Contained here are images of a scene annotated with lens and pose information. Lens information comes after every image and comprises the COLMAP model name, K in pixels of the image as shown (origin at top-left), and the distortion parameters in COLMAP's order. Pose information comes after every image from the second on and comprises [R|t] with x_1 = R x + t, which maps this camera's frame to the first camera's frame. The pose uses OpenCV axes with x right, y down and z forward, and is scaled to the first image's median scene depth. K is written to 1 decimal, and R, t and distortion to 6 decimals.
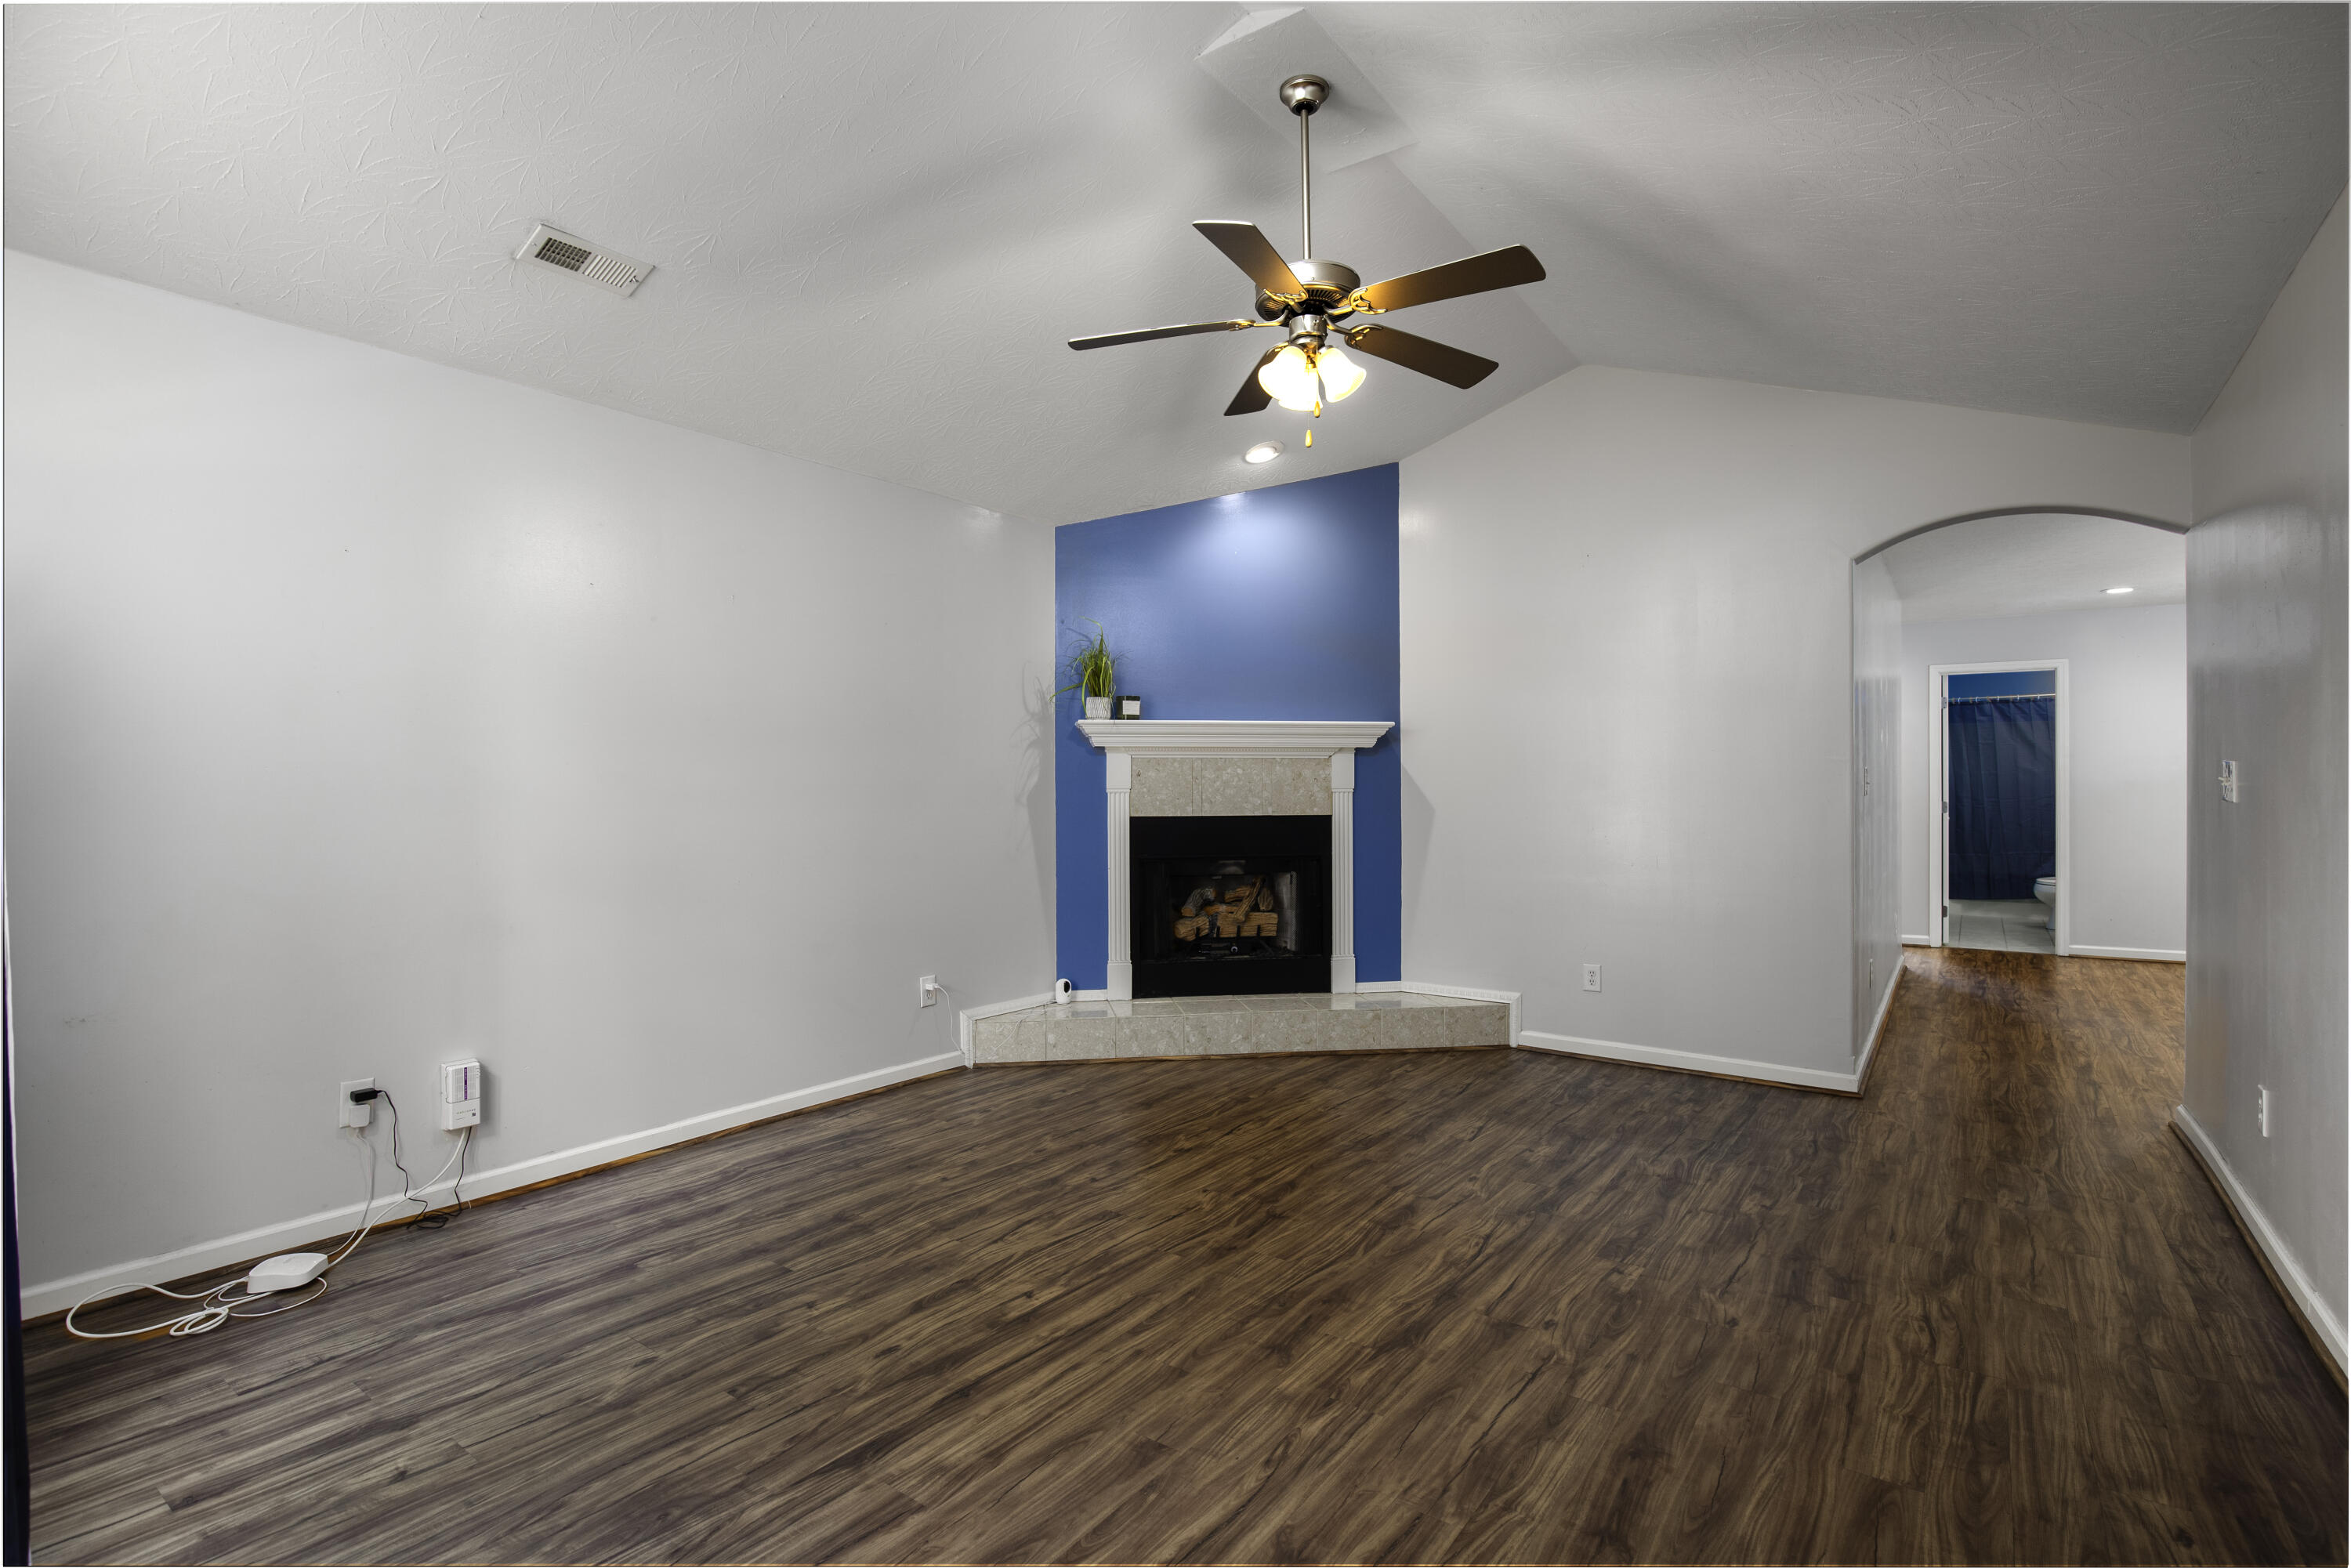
lens RADIAL K [[1119.0, 0, 1196.3], [0, 1119.0, 788.5], [0, 0, 1]] dist [-0.024036, 0.000738]
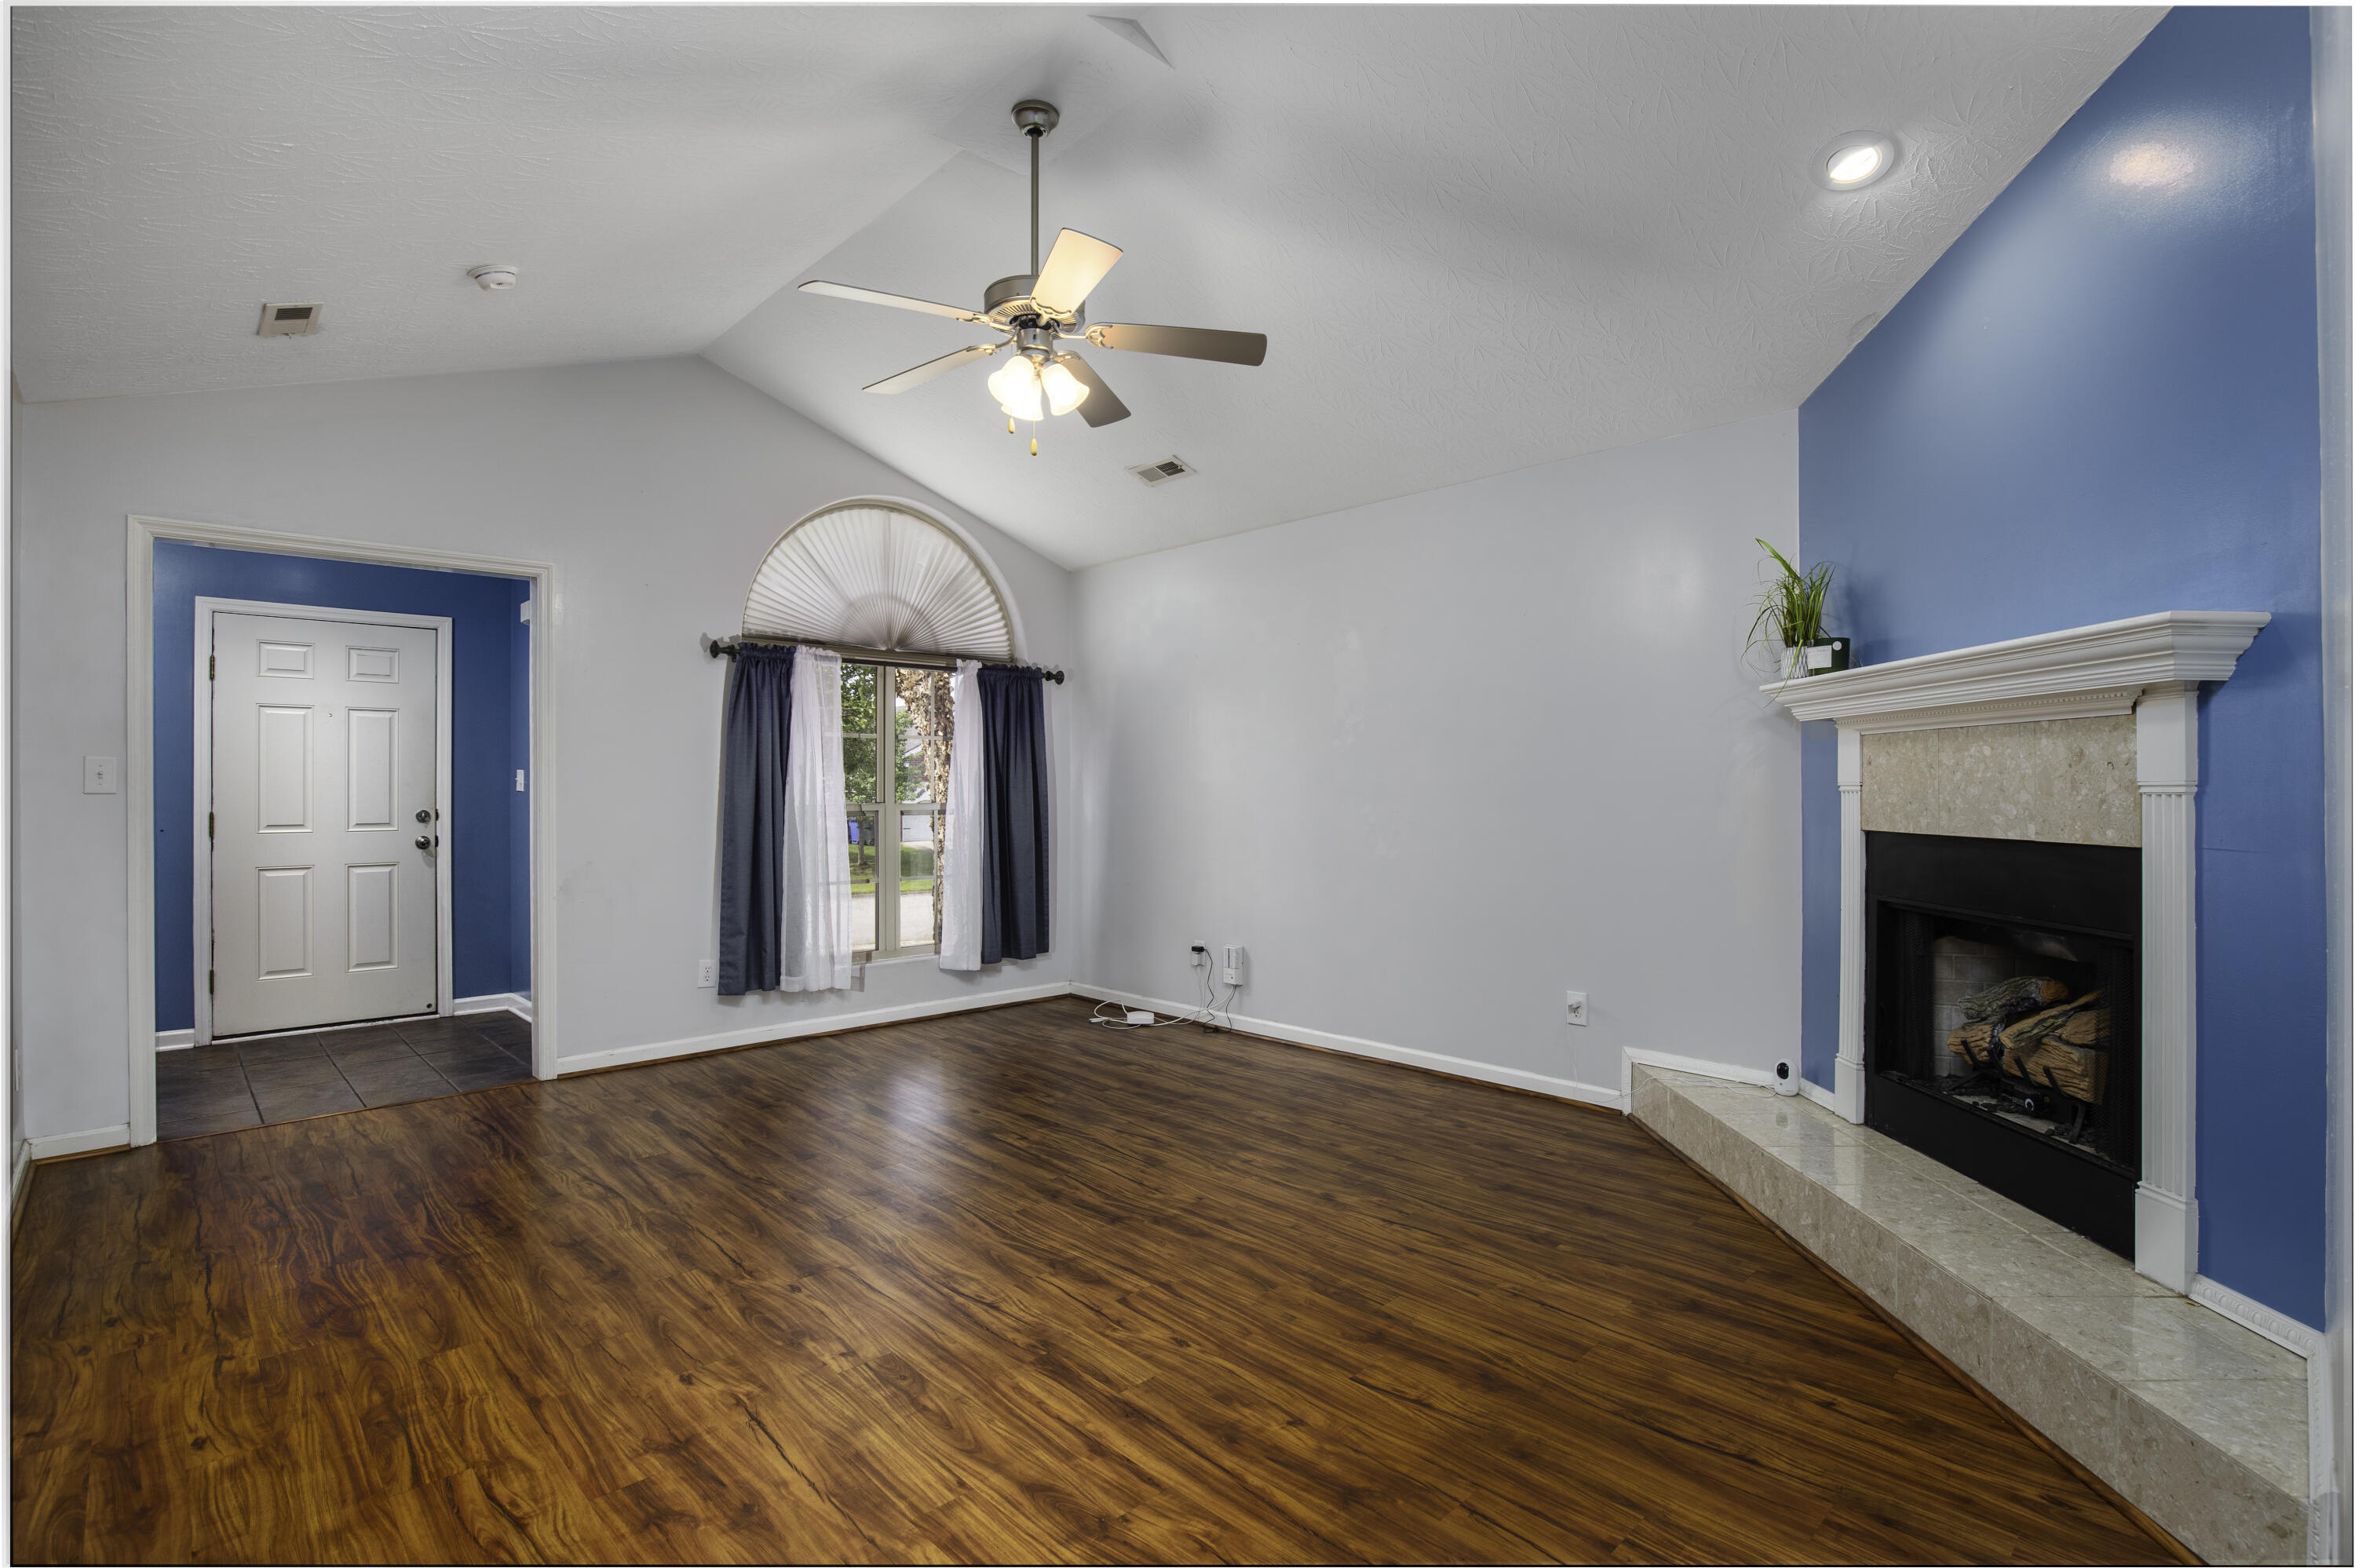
lens RADIAL K [[1120.8, 0, 1198.8], [0, 1120.8, 782.3], [0, 0, 1]] dist [-0.024036, 0.000738]
pose [[-0.189431, -0.004119, -0.981885, 1.005006], [0.000552, 0.999991, -0.004301, 0.001509], [0.981894, -0.001357, -0.189427, 1.229966]]
